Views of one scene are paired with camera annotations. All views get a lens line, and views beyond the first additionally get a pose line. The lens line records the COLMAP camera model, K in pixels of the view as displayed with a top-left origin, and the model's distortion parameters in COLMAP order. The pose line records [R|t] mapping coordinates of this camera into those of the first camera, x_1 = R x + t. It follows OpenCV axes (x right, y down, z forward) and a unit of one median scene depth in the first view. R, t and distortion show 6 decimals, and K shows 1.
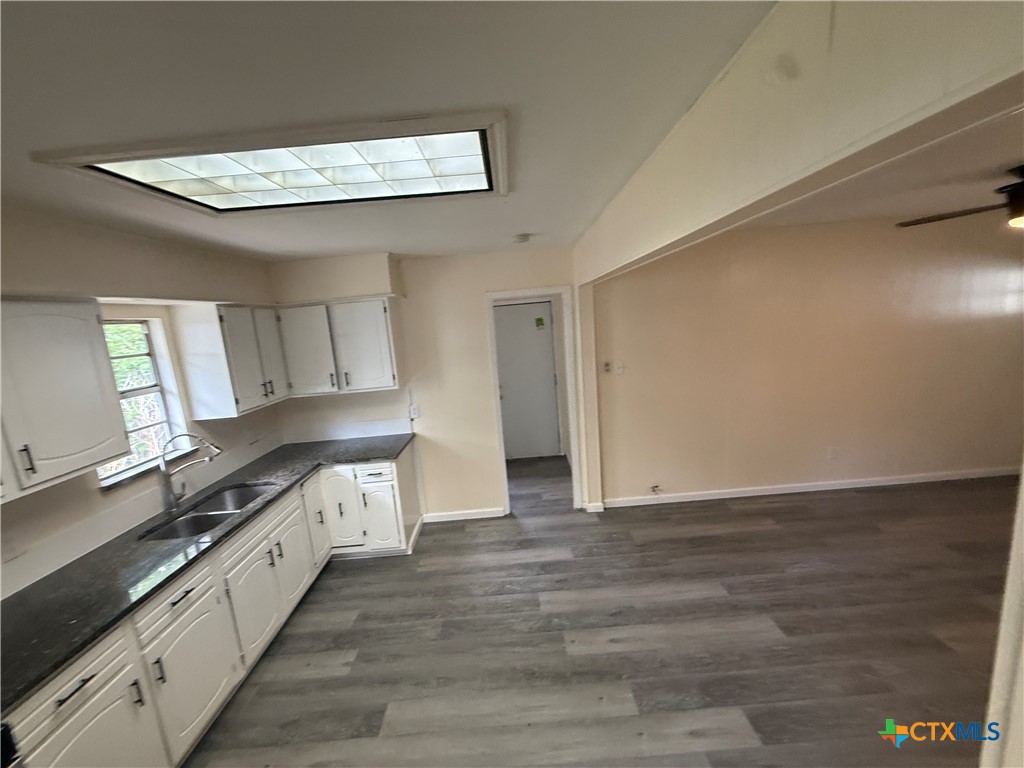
lens RADIAL K [[407.5, 0, 510.4], [0, 407.5, 382.9], [0, 0, 1]] dist [-0.000544, 0.000416]
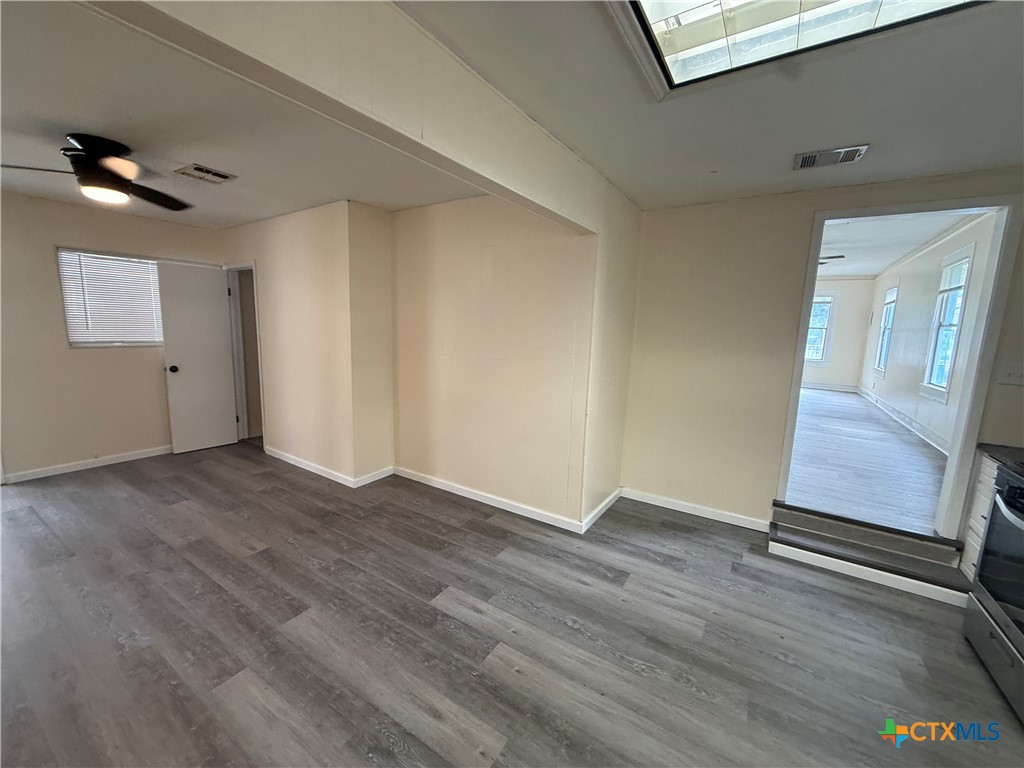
lens RADIAL K [[407.5, 0, 508.3], [0, 407.5, 385.7], [0, 0, 1]] dist [-0.000544, 0.000416]
pose [[-0.833708, -0.026037, 0.551592, -0.173073], [0.125934, 0.963600, 0.235828, -0.027809], [-0.537655, 0.266076, -0.800082, 1.154921]]
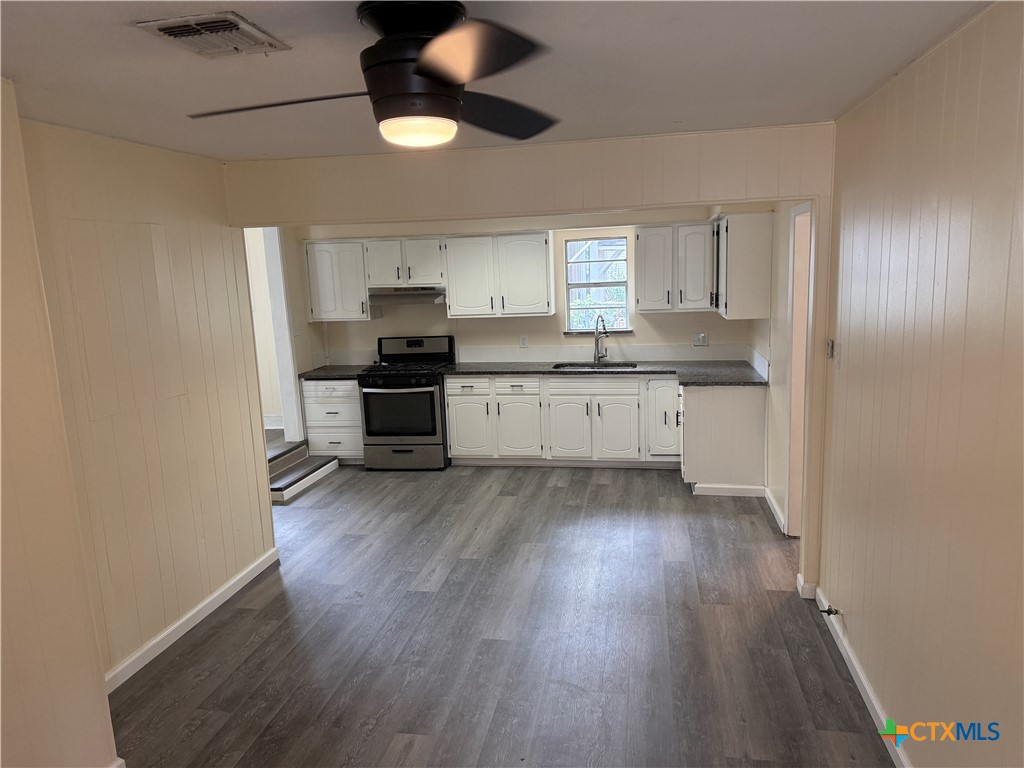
lens RADIAL K [[712.2, 0, 518.3], [0, 712.2, 388.3], [0, 0, 1]] dist [0.030908, -0.011522]
pose [[-0.181626, 0.252619, -0.950366, 1.696317], [-0.106544, 0.955696, 0.274398, -0.283795], [0.977579, 0.151093, -0.146664, 1.031137]]
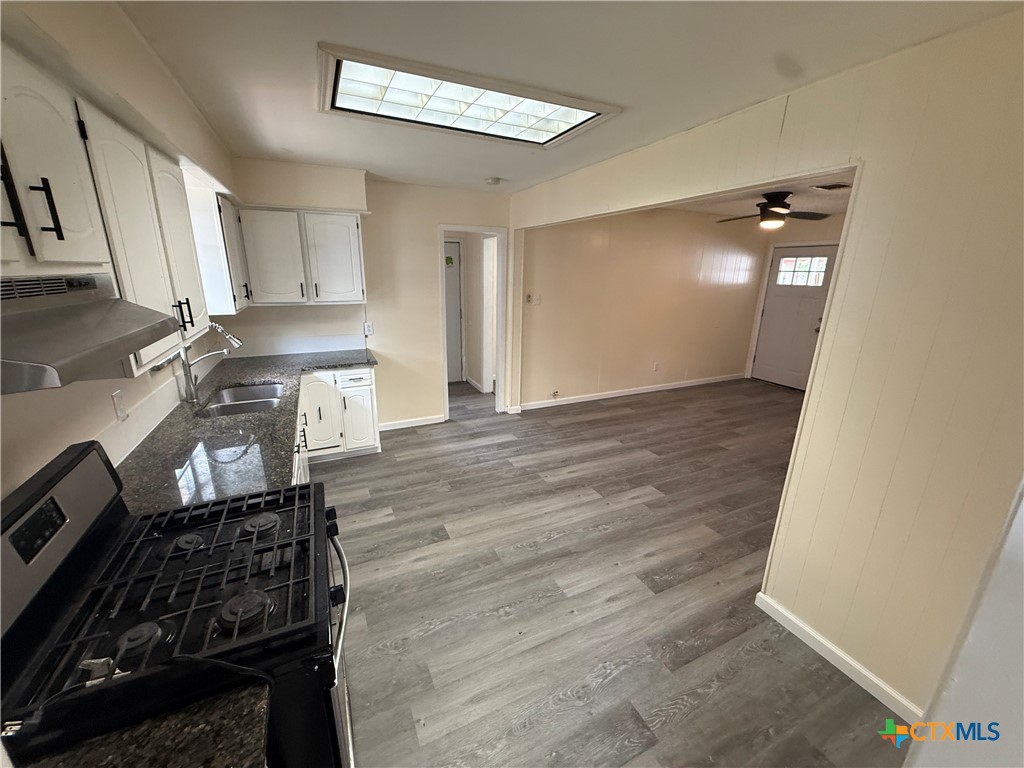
lens RADIAL K [[407.5, 0, 510.0], [0, 407.5, 383.3], [0, 0, 1]] dist [-0.000544, 0.000416]
pose [[0.903217, -0.020773, 0.428680, -0.511300], [-0.022196, 0.995230, 0.094993, 0.145804], [-0.428609, -0.095315, 0.898448, -0.197008]]
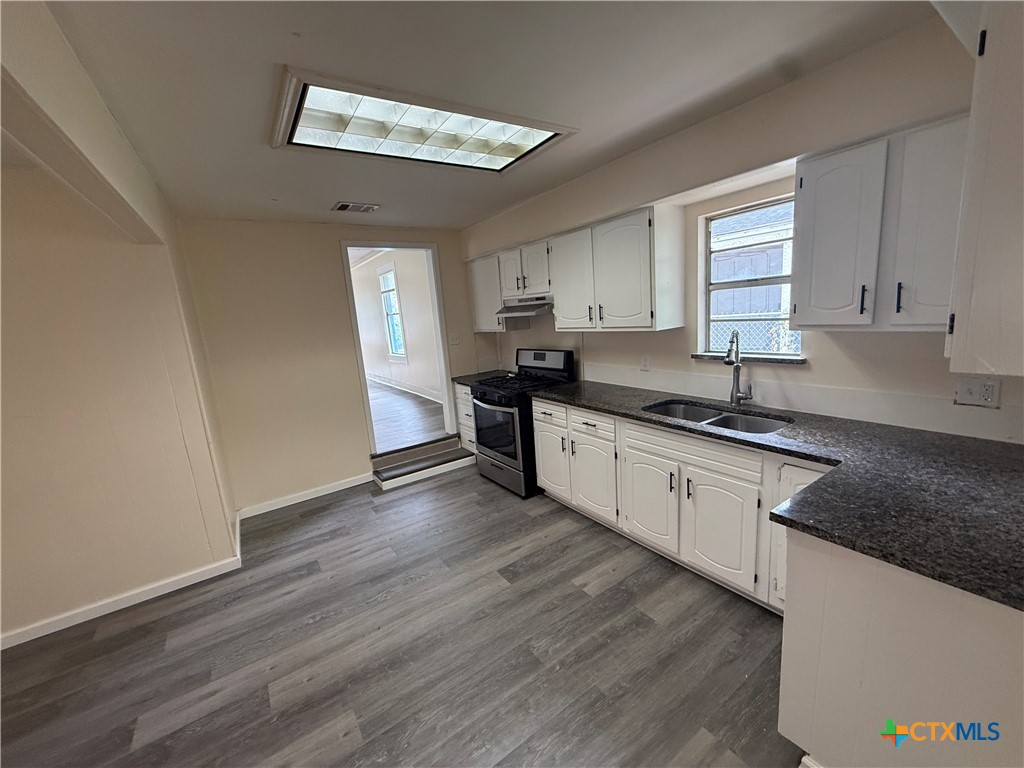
lens RADIAL K [[407.5, 0, 508.9], [0, 407.5, 384.6], [0, 0, 1]] dist [-0.000544, 0.000416]
pose [[-0.820655, 0.244521, -0.516464, 0.122575], [0.055333, 0.933577, 0.354079, -0.110049], [0.568739, 0.261999, -0.779675, 1.334953]]
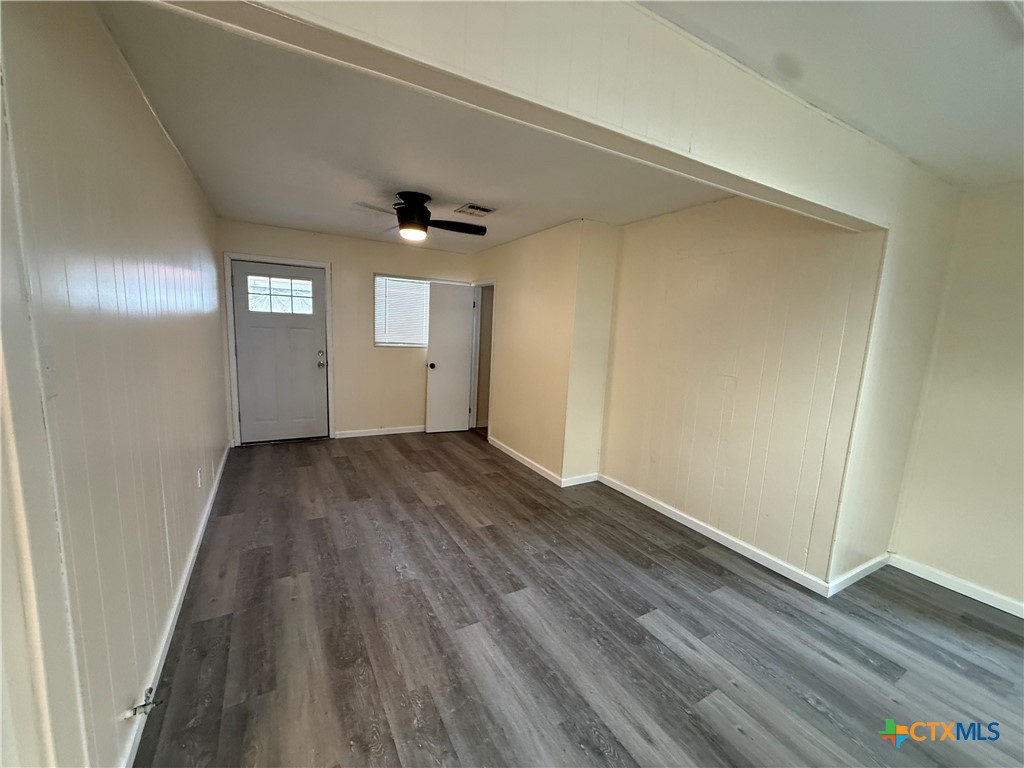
lens RADIAL K [[407.5, 0, 509.5], [0, 407.5, 385.2], [0, 0, 1]] dist [-0.000544, 0.000416]
pose [[-0.491978, -0.068665, 0.867895, -0.143403], [0.130976, 0.979702, 0.151756, -0.041549], [-0.860699, 0.188334, -0.472999, 1.210262]]
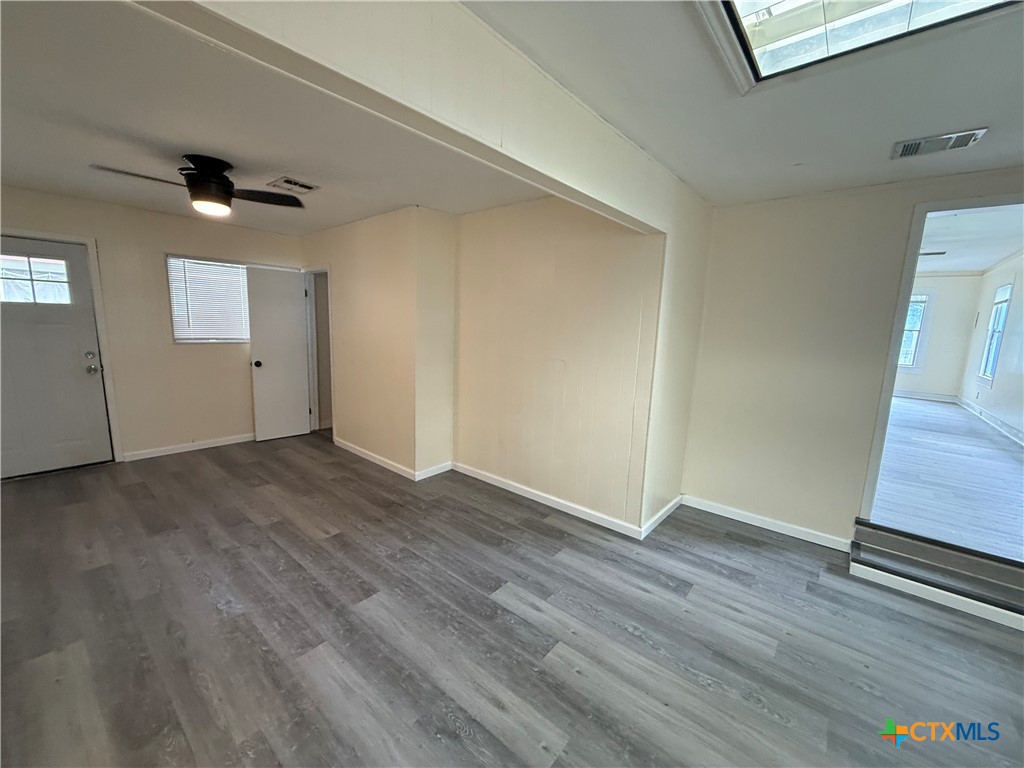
lens RADIAL K [[407.5, 0, 508.9], [0, 407.5, 385.6], [0, 0, 1]] dist [-0.000544, 0.000416]
pose [[-0.760125, -0.046024, 0.648145, -0.156567], [0.130911, 0.966187, 0.222137, -0.037212], [-0.636452, 0.253701, -0.728398, 1.178551]]
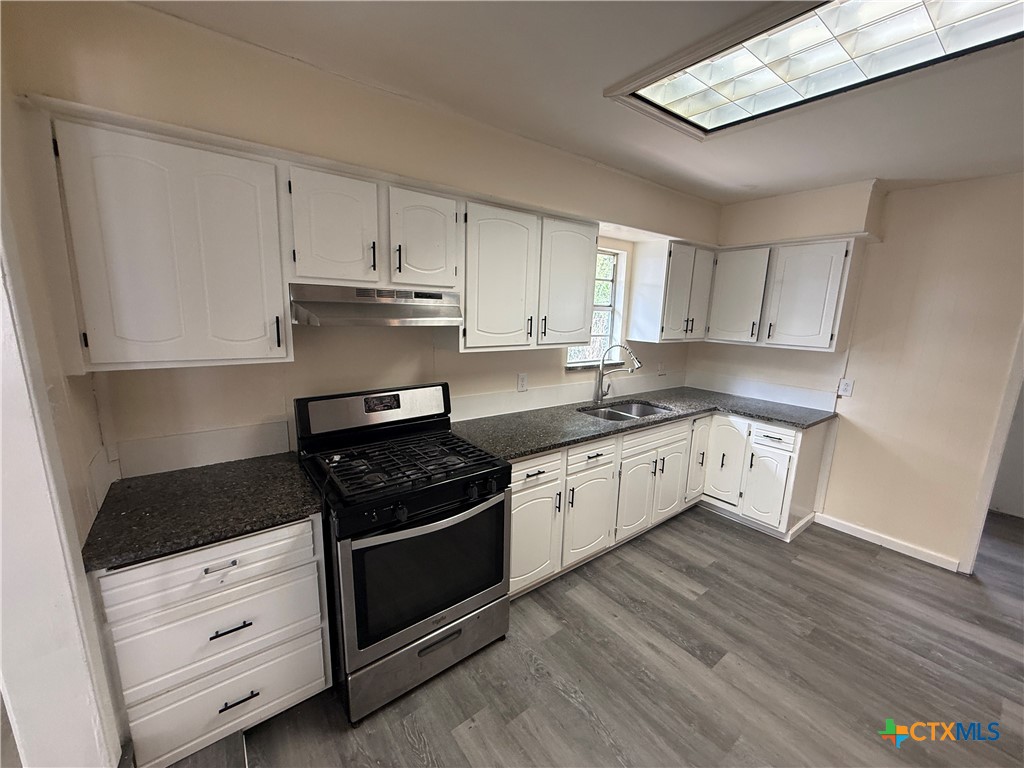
lens RADIAL K [[407.5, 0, 509.5], [0, 407.5, 384.5], [0, 0, 1]] dist [-0.000544, 0.000416]
pose [[0.594059, 0.246127, -0.765843, -0.022300], [-0.206472, 0.966801, 0.150551, 0.113687], [0.777472, 0.068689, 0.625155, -0.023454]]
